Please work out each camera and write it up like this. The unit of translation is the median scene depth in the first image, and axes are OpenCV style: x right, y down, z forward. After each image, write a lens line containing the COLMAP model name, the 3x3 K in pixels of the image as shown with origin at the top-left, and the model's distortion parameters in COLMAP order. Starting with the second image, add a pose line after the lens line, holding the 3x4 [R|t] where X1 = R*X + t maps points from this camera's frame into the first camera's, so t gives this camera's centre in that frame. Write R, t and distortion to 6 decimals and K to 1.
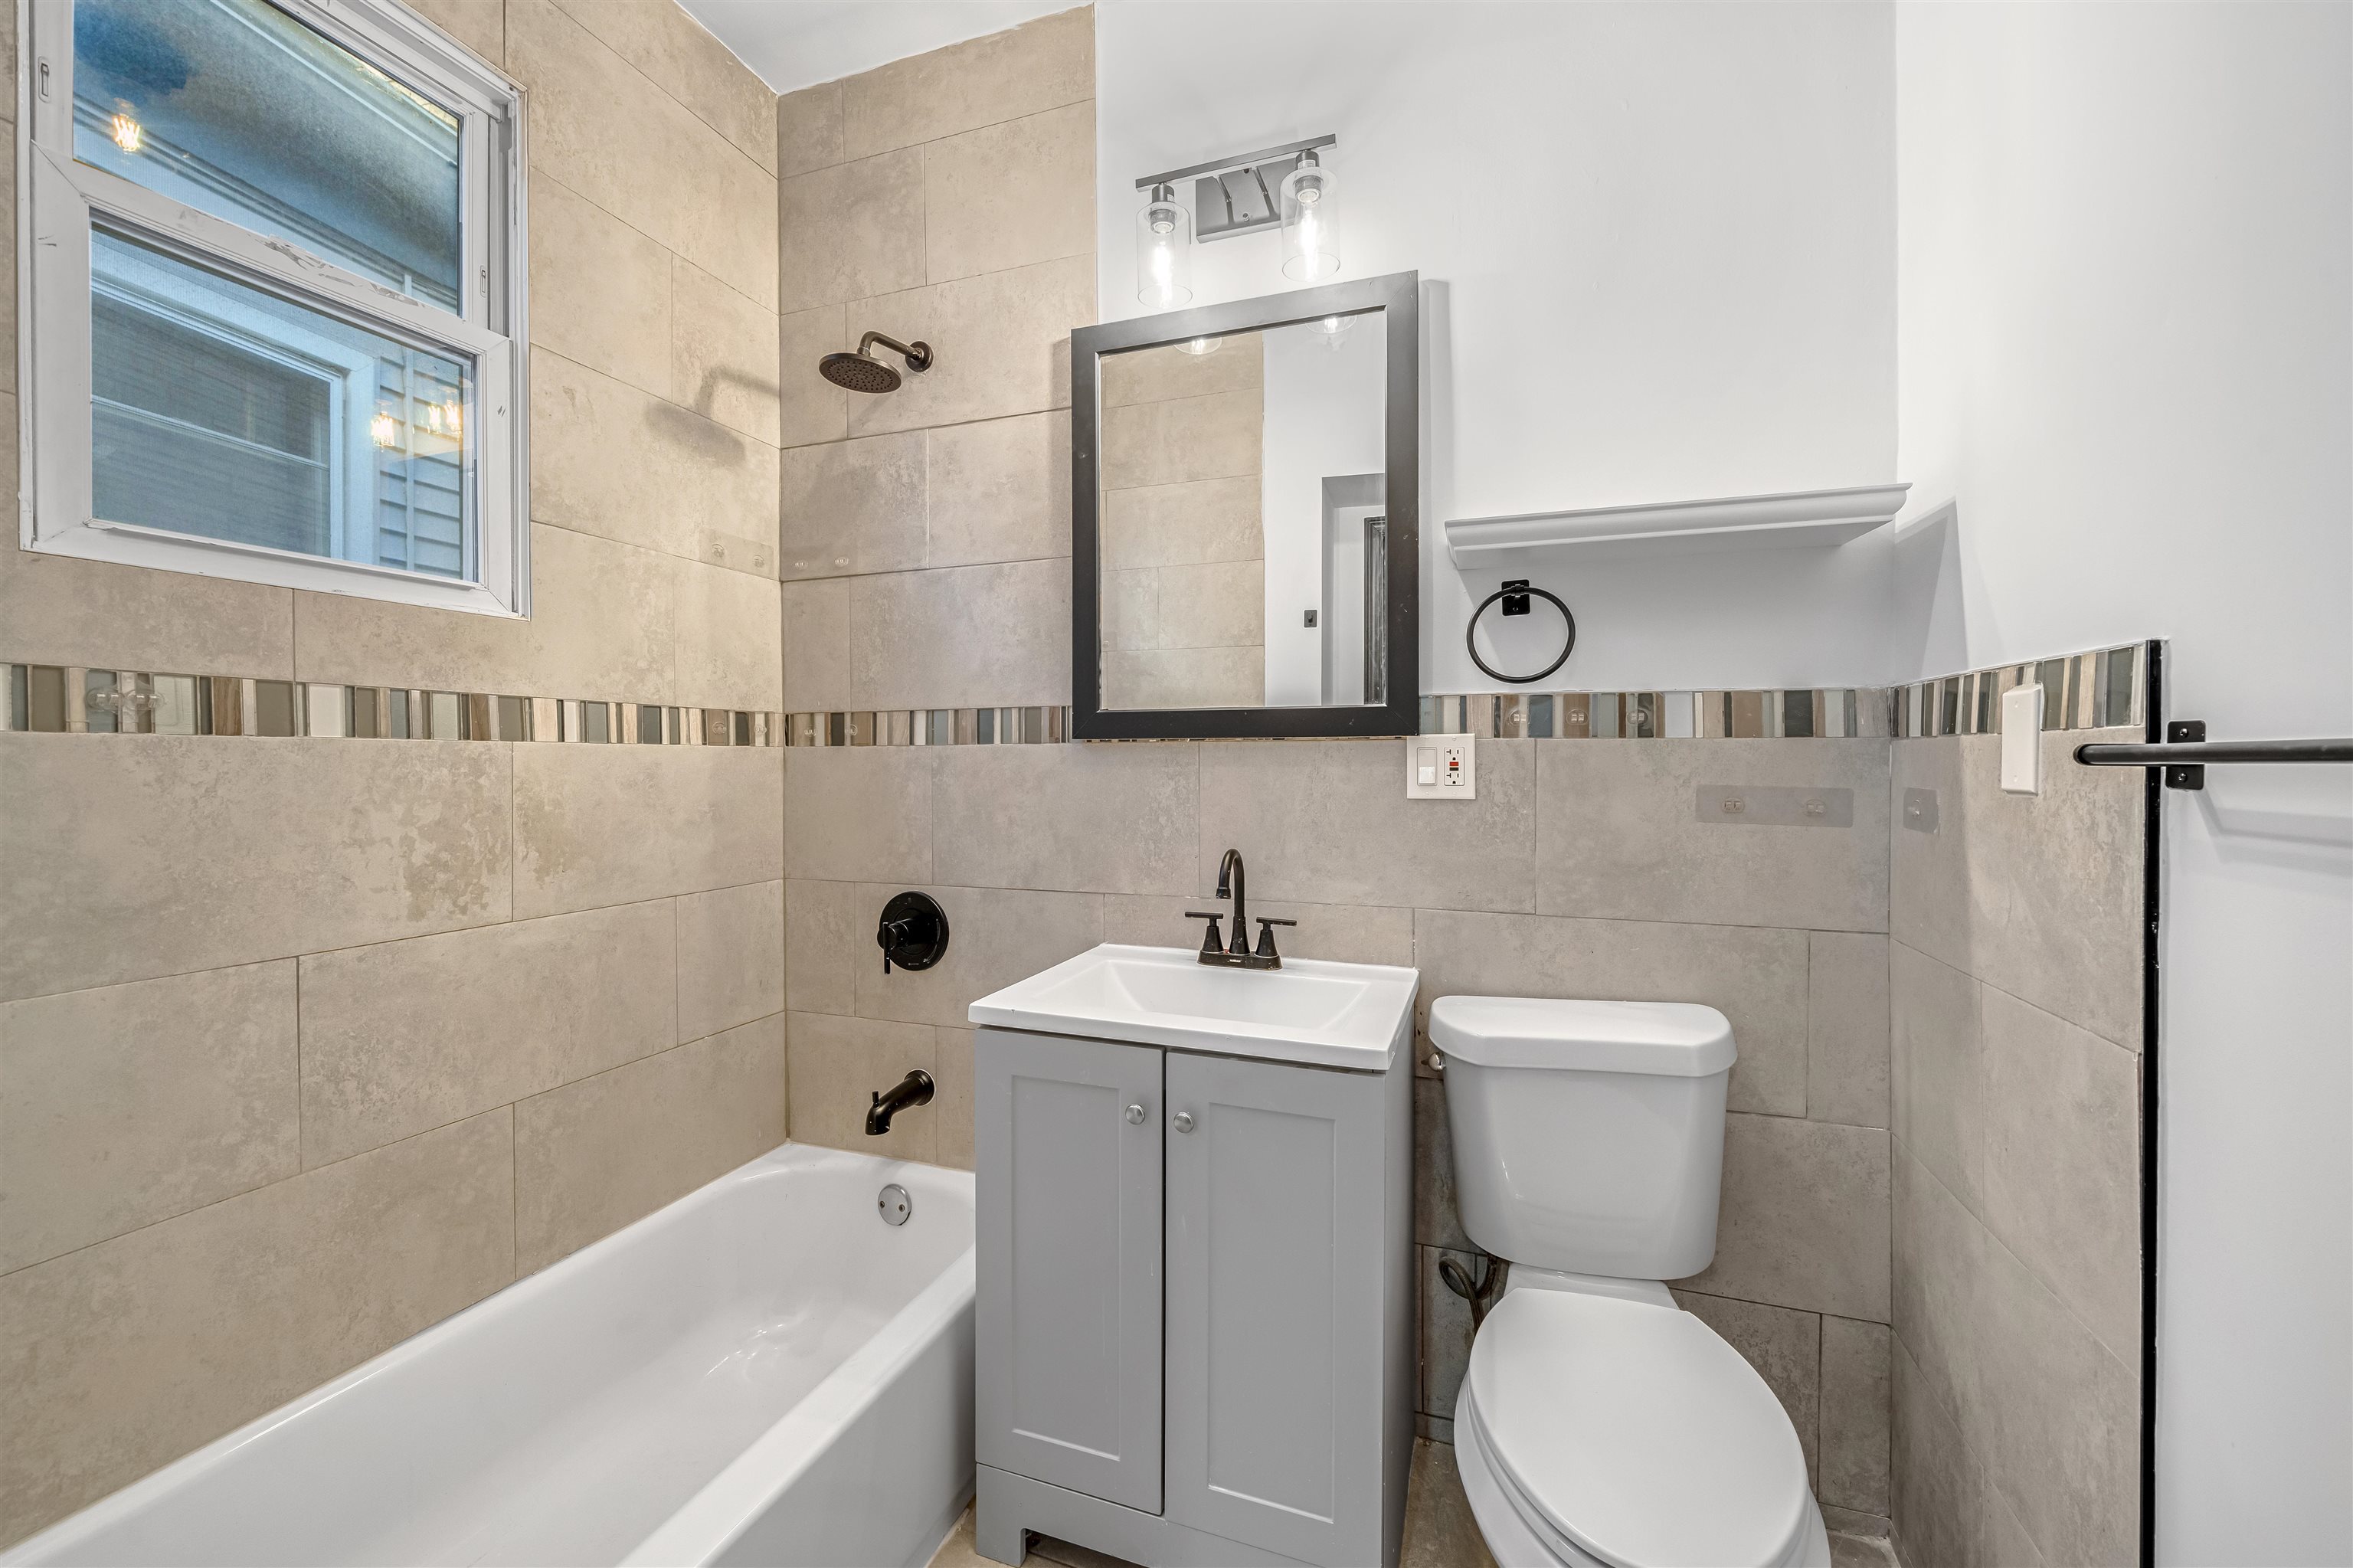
lens RADIAL K [[909.0, 0, 1178.4], [0, 909.0, 775.8], [0, 0, 1]] dist [-0.000092, 0.000206]
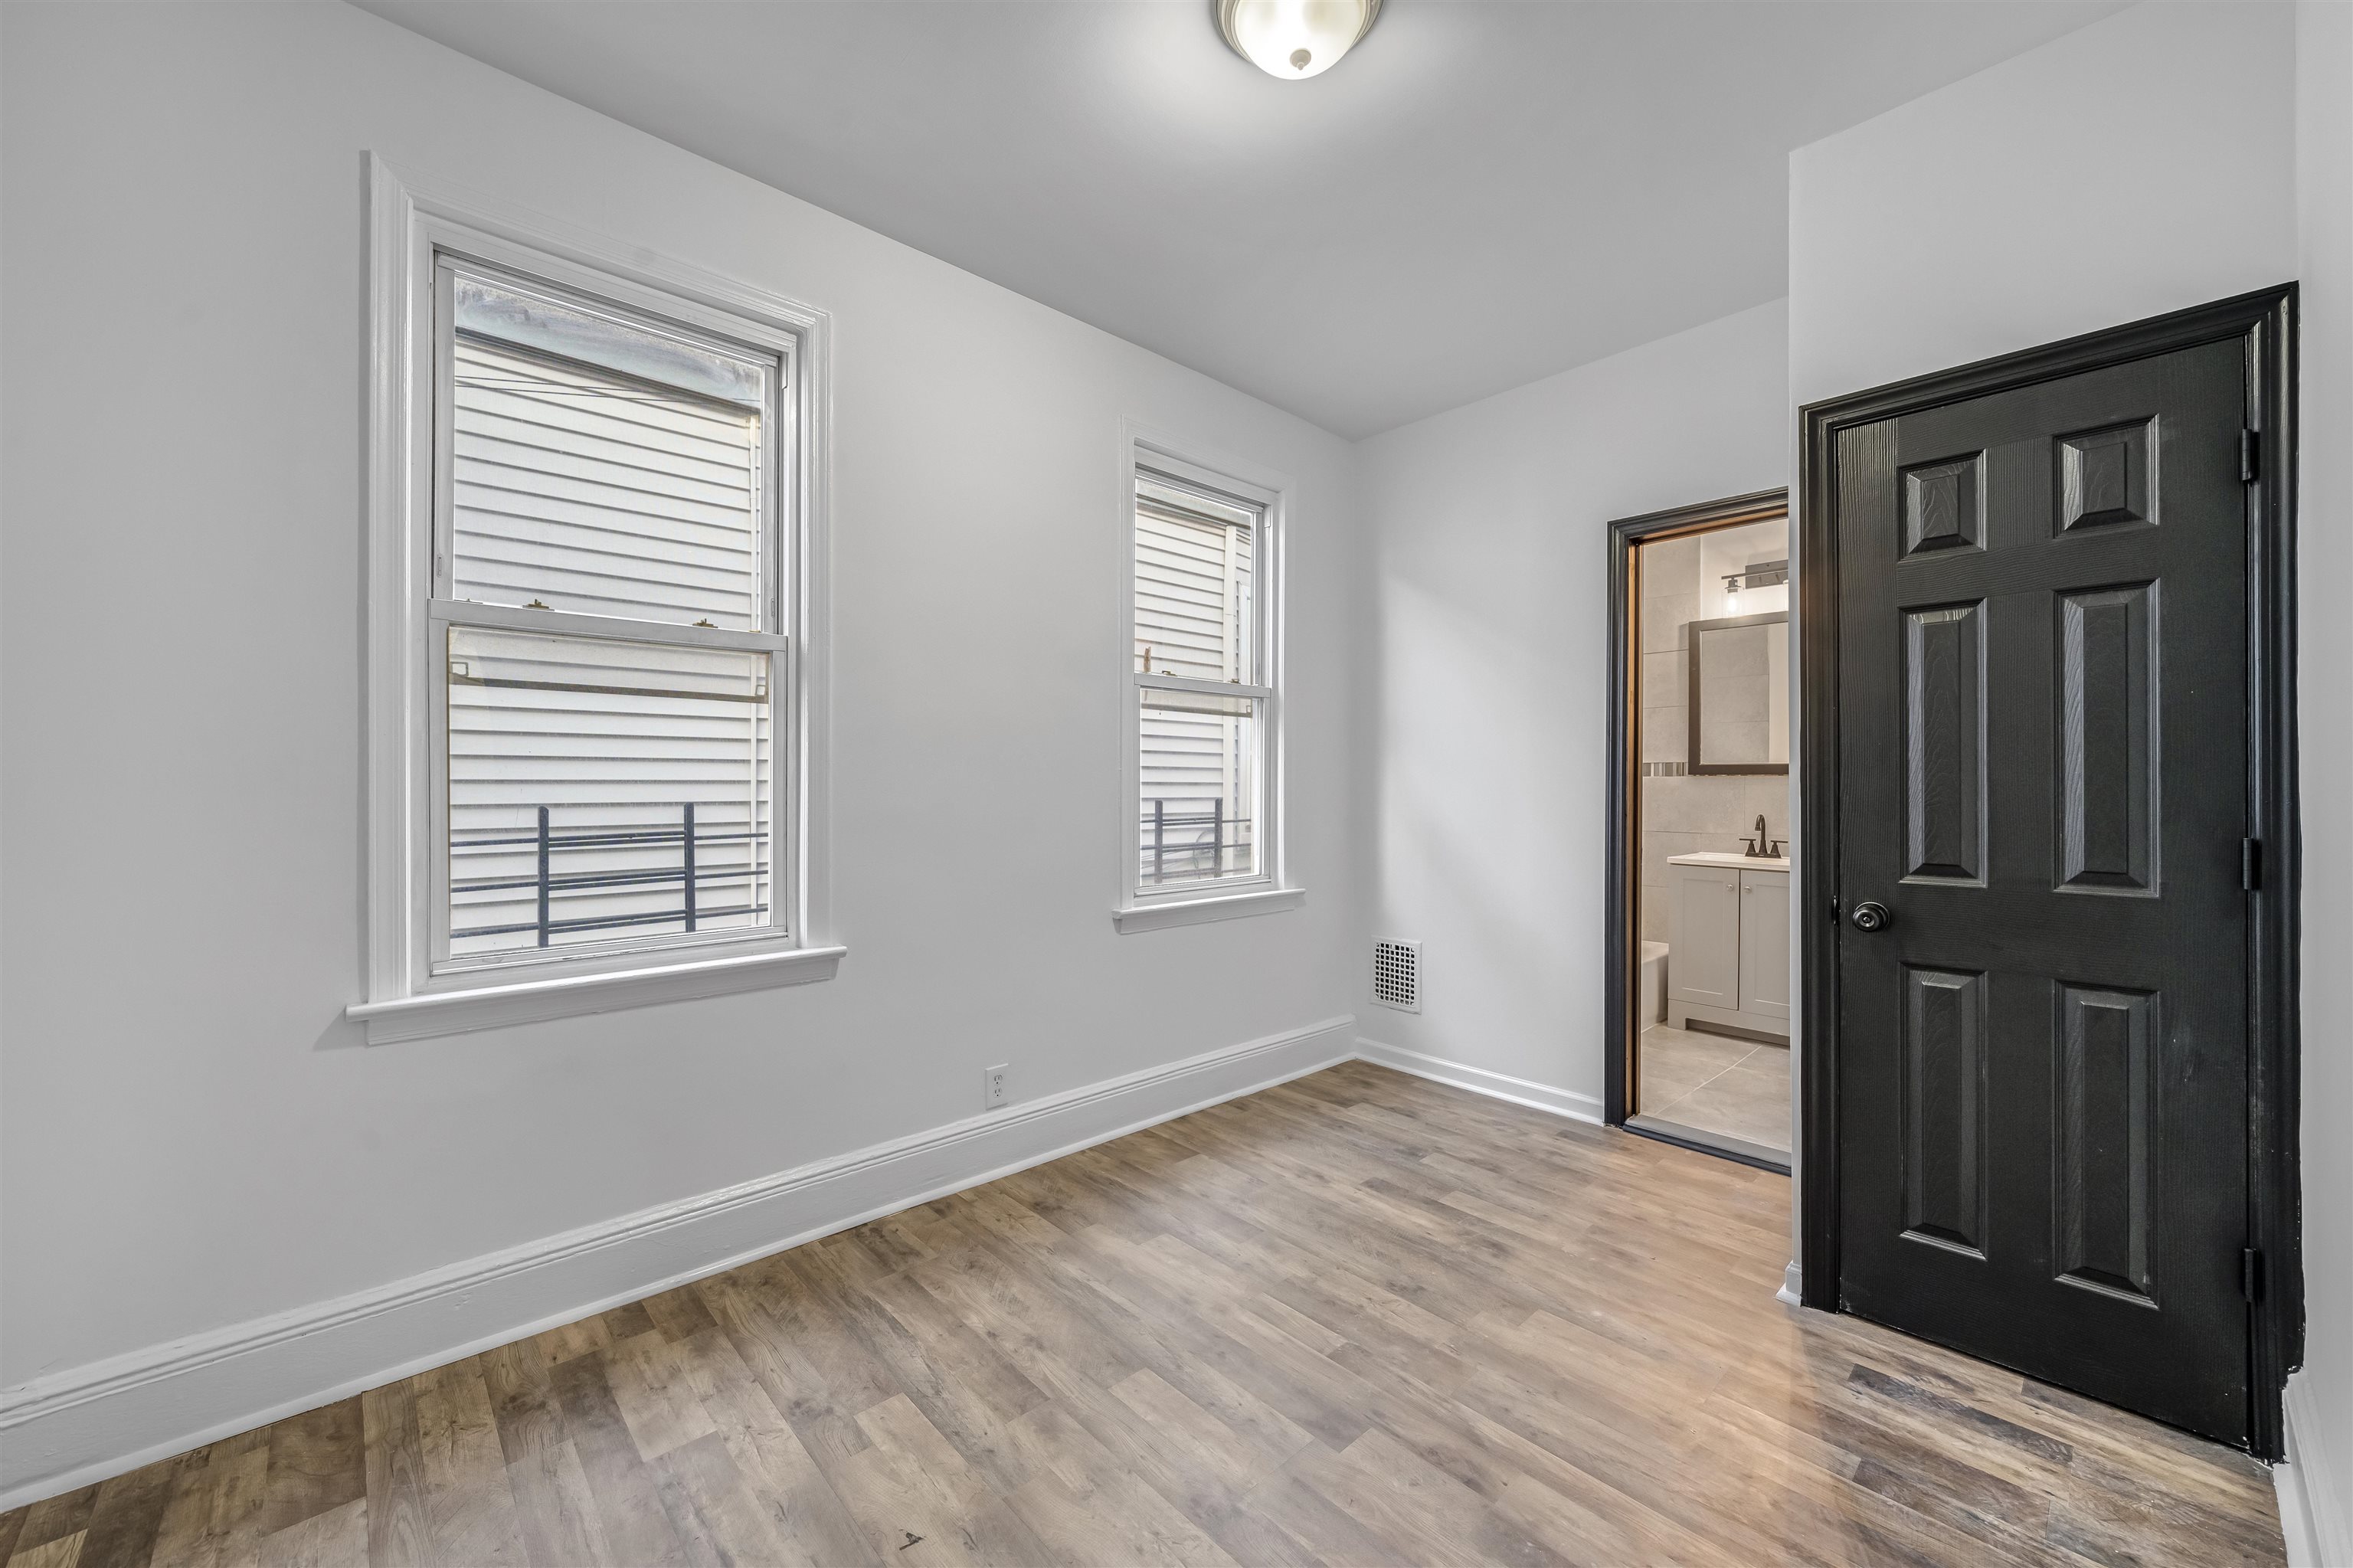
lens RADIAL K [[909.0, 0, 1175.4], [0, 909.0, 786.3], [0, 0, 1]] dist [-0.000092, 0.000206]
pose [[0.886434, 0.005707, -0.462820, -0.216798], [-0.006952, 0.999975, -0.000985, 0.005978], [0.462803, 0.004091, 0.886452, -2.072608]]
